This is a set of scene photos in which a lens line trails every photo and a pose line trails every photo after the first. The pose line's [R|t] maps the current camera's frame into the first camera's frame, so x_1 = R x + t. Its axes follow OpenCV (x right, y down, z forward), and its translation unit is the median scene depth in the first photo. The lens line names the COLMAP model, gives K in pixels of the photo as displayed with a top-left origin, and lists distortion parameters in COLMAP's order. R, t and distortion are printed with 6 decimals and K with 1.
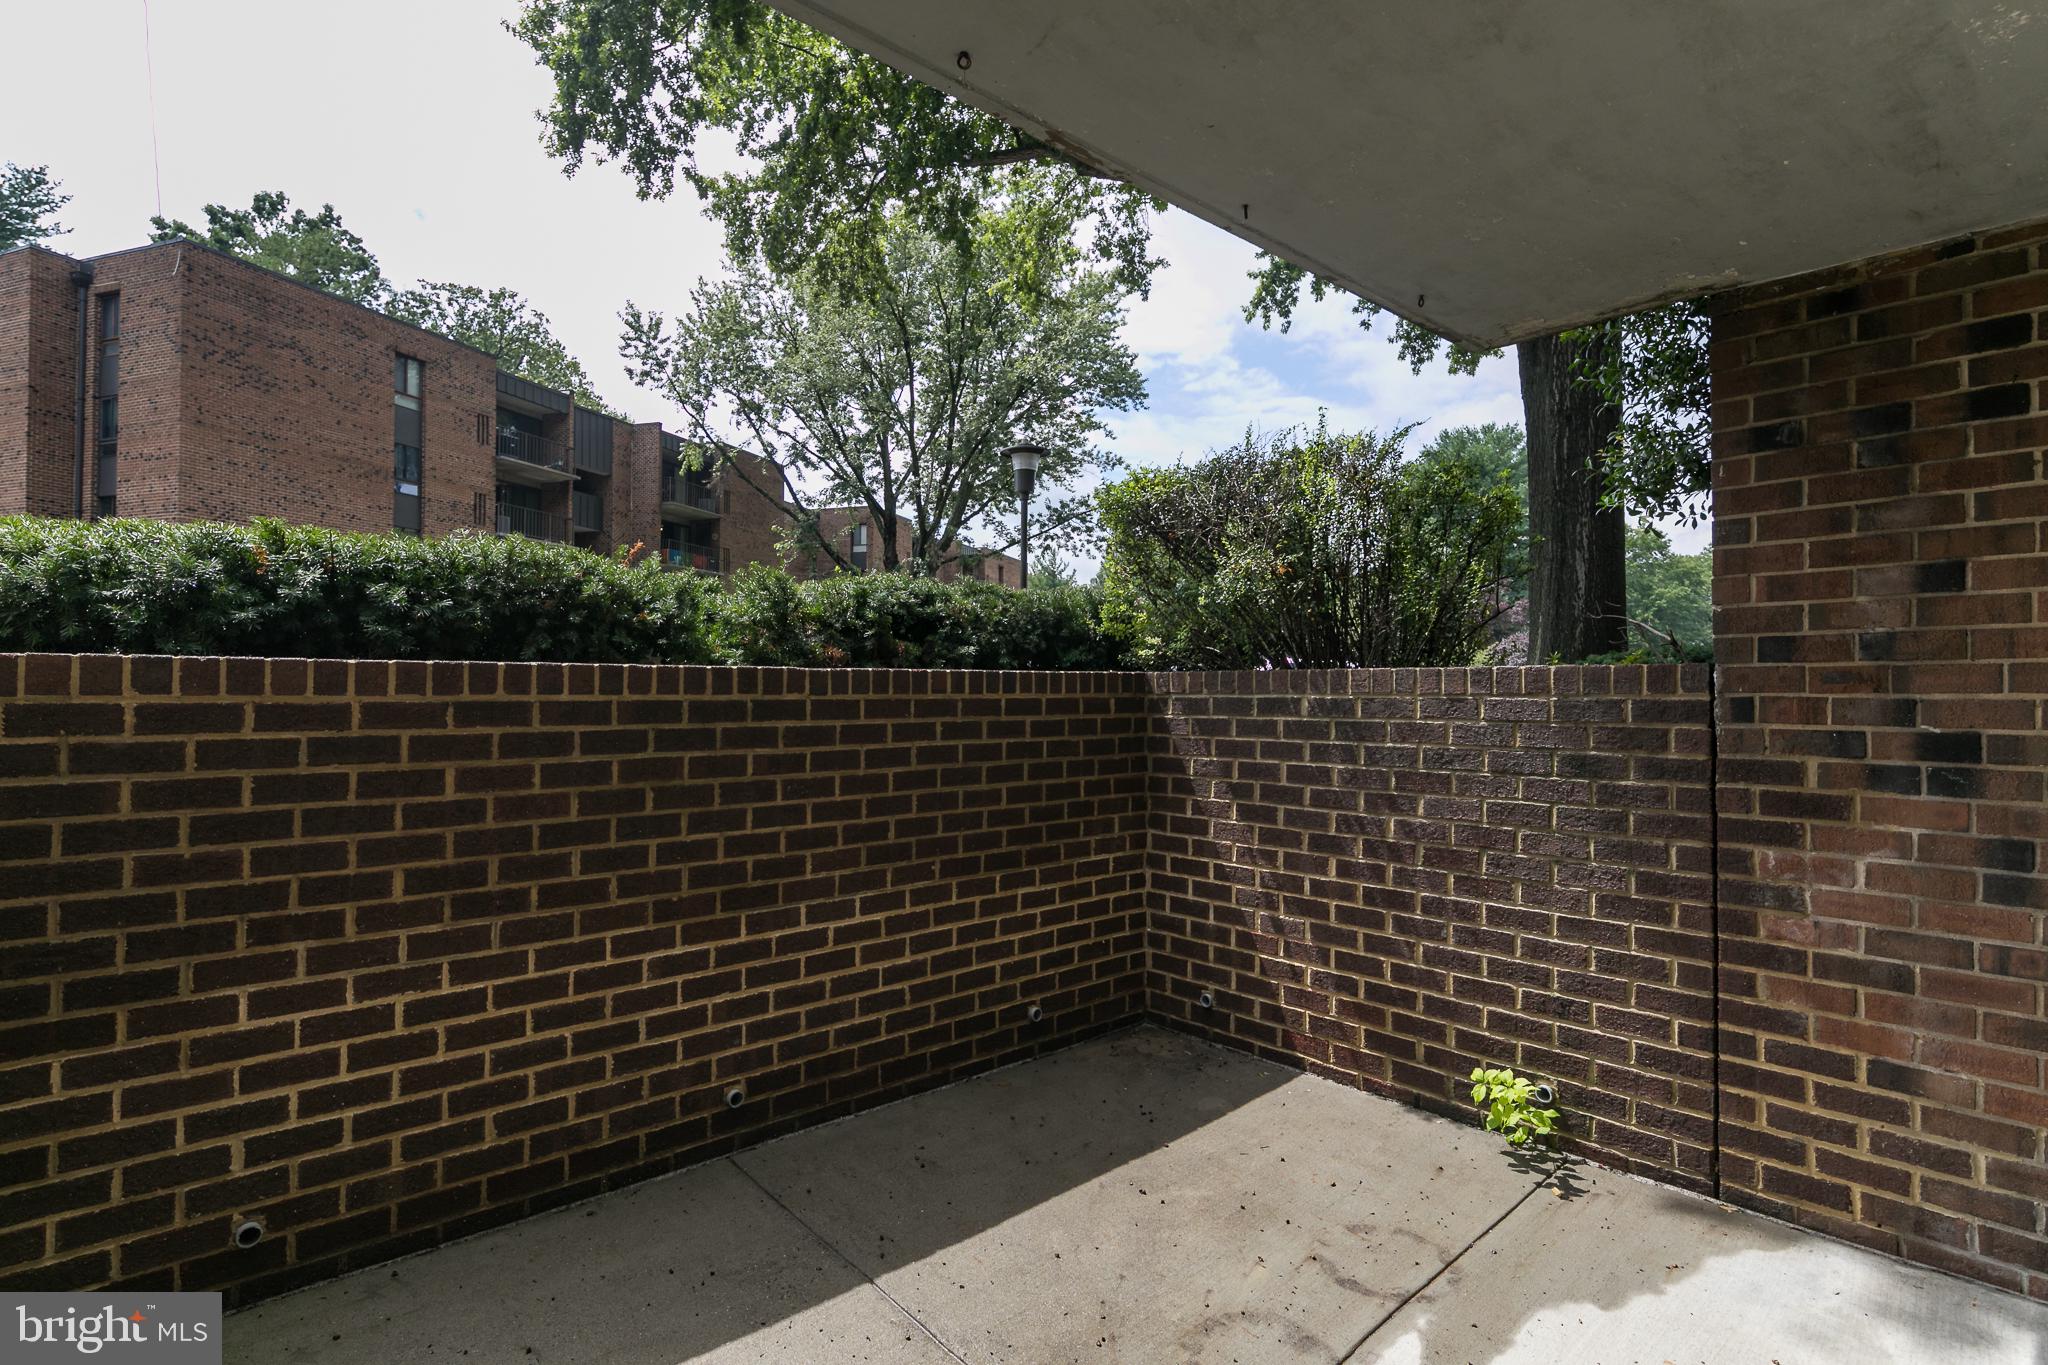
lens RADIAL K [[989.3, 0, 987.3], [0, 989.3, 694.7], [0, 0, 1]] dist [0.009013, -0.002437]
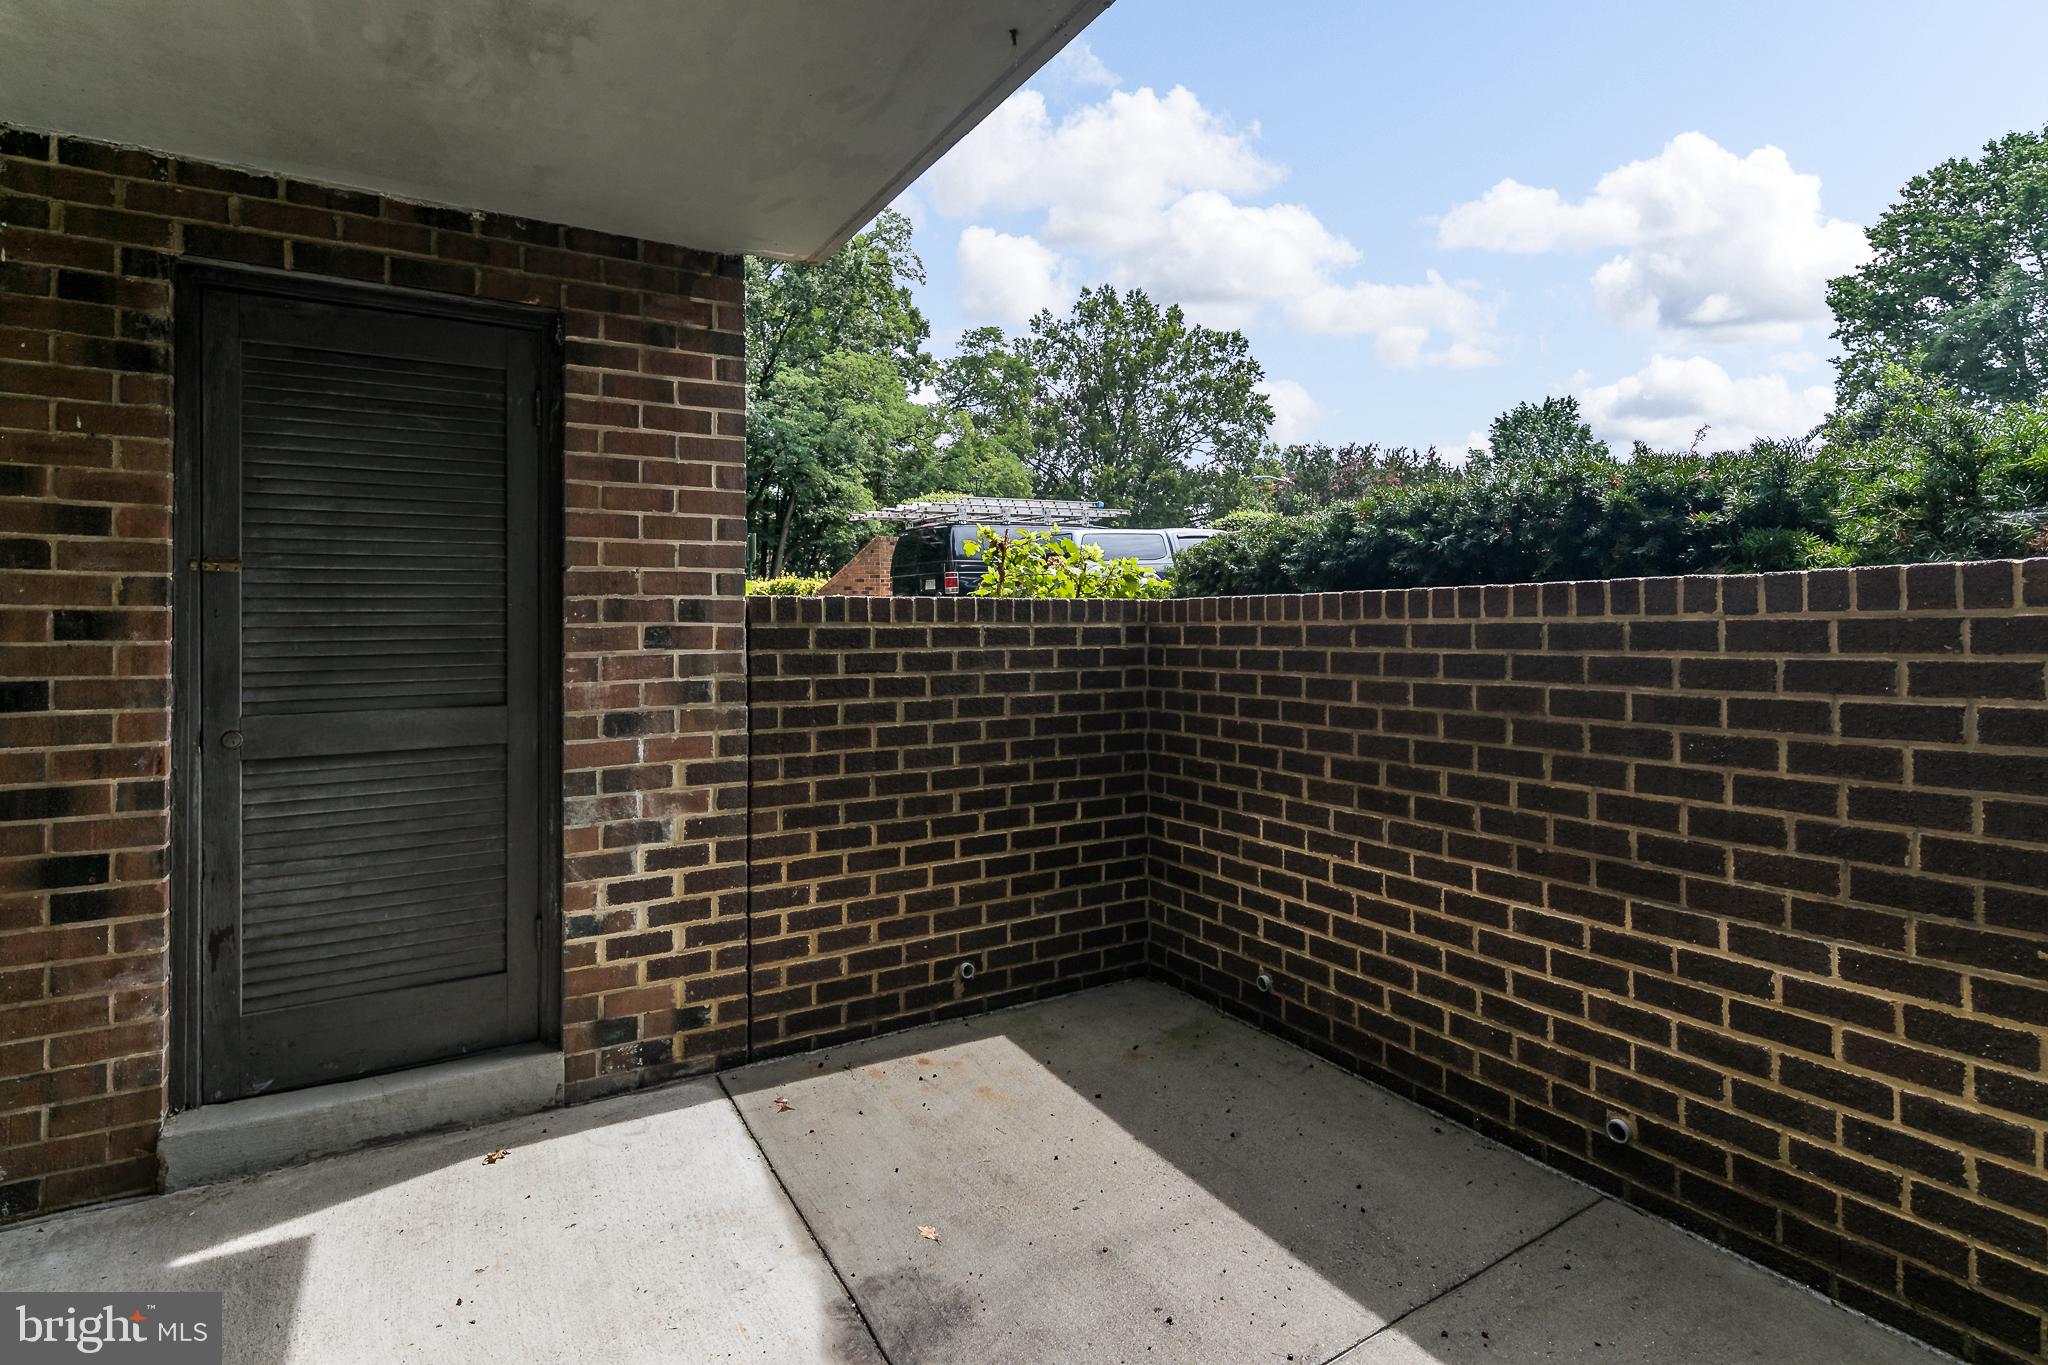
lens RADIAL K [[1035.6, 0, 1061.0], [0, 1035.6, 622.2], [0, 0, 1]] dist [0.013098, -0.005816]
pose [[-0.135949, -0.004185, -0.990707, 0.578162], [0.006740, 0.999964, -0.005149, 0.006124], [0.990693, -0.007377, -0.135916, 0.630079]]
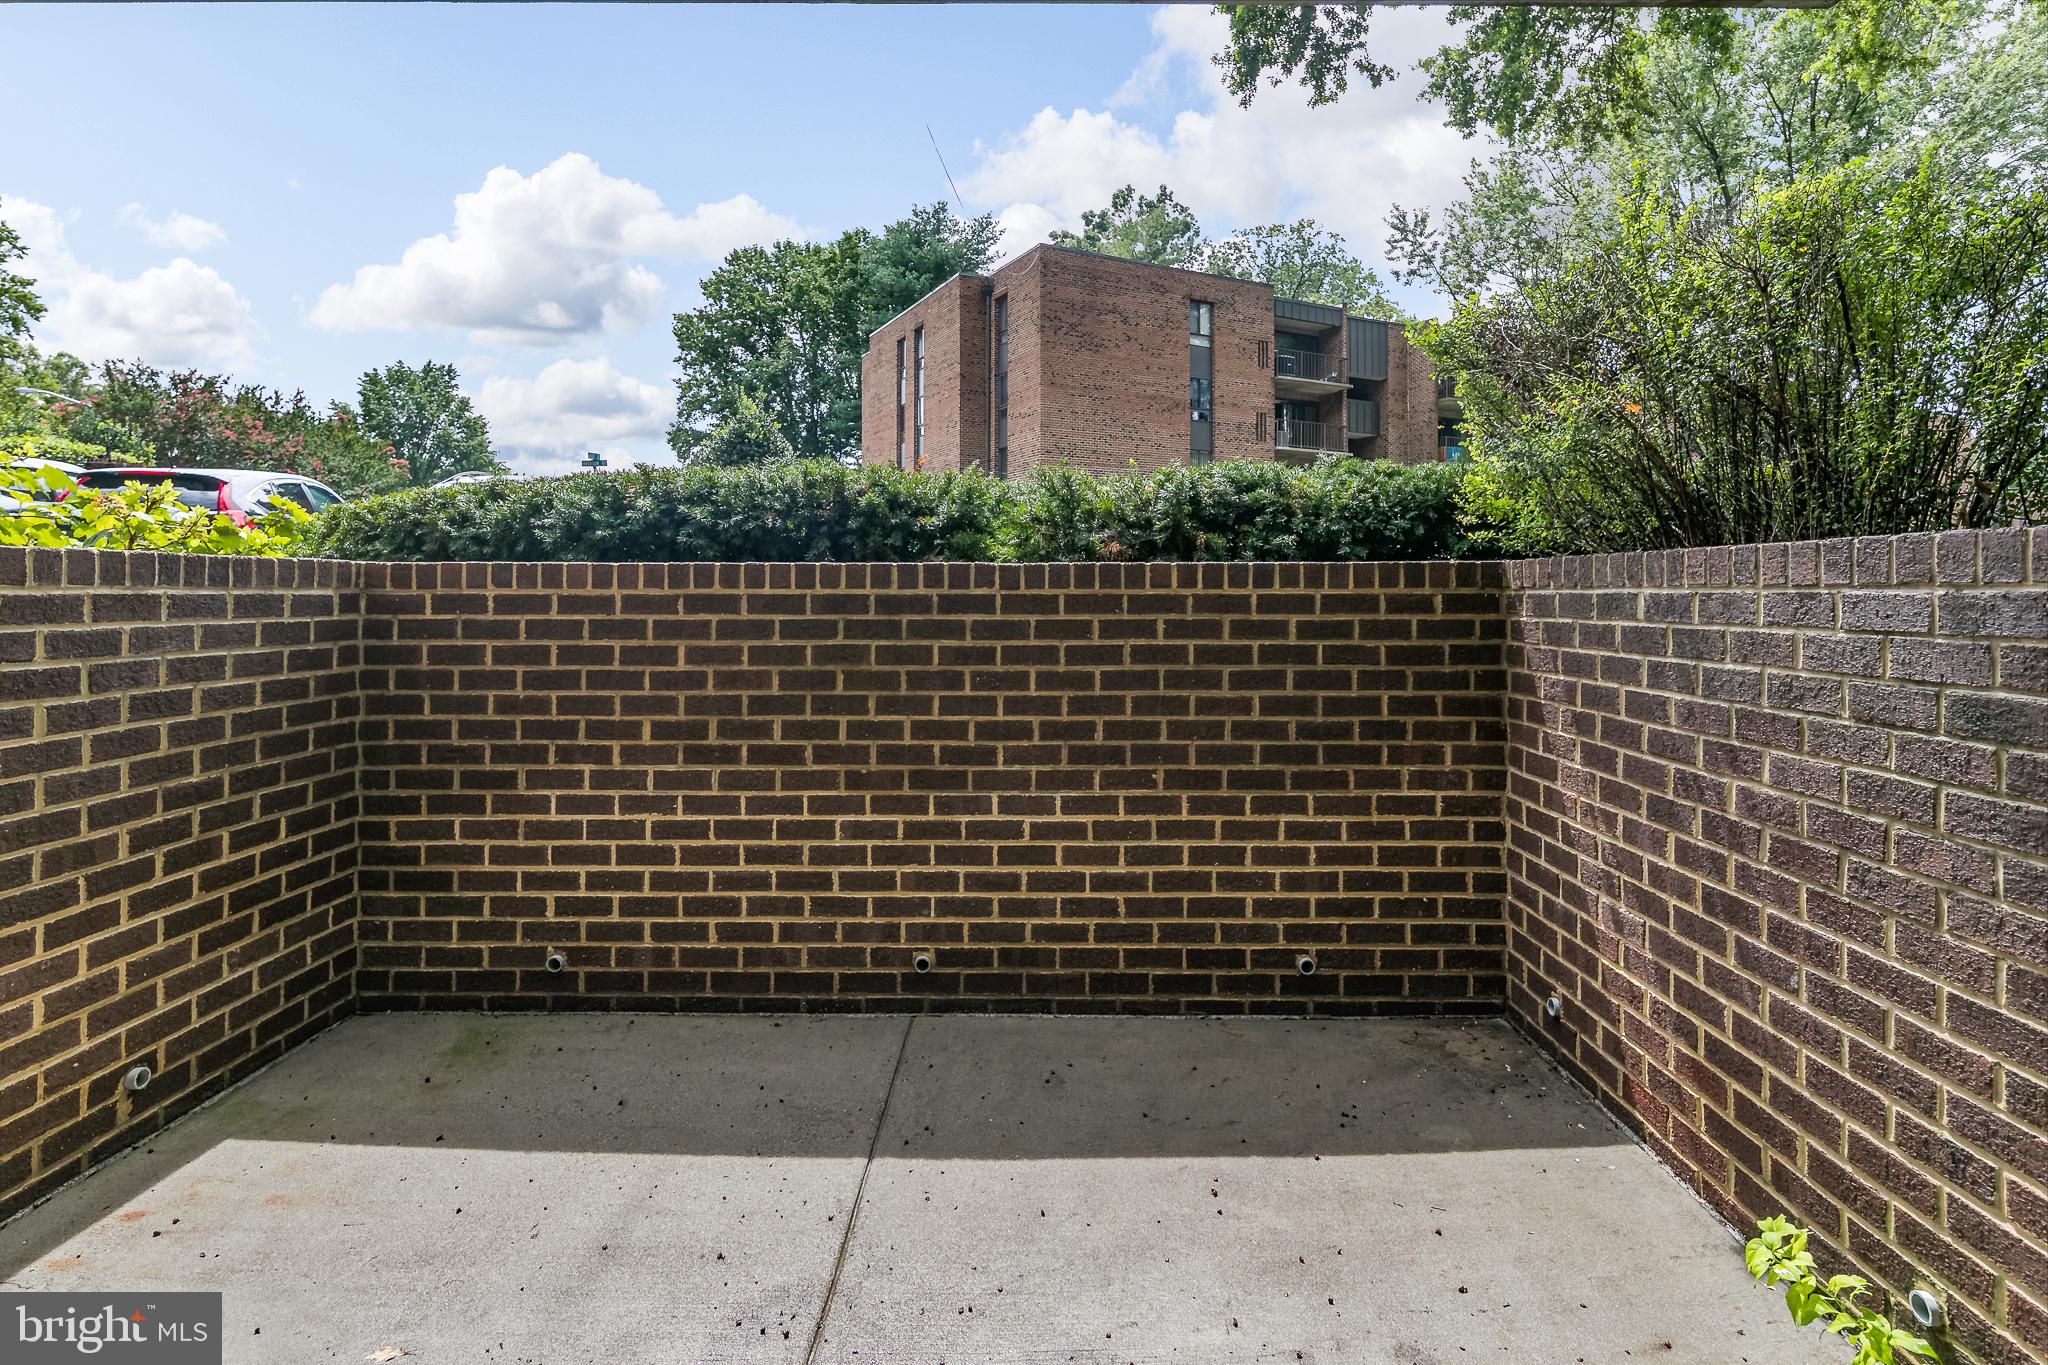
lens RADIAL K [[989.3, 0, 1056.9], [0, 989.3, 598.3], [0, 0, 1]] dist [0.009013, -0.002437]
pose [[0.768729, 0.003235, -0.639566, 0.506063], [-0.001701, 0.999994, 0.003014, 0.005909], [0.639572, -0.001229, 0.768730, 0.247766]]
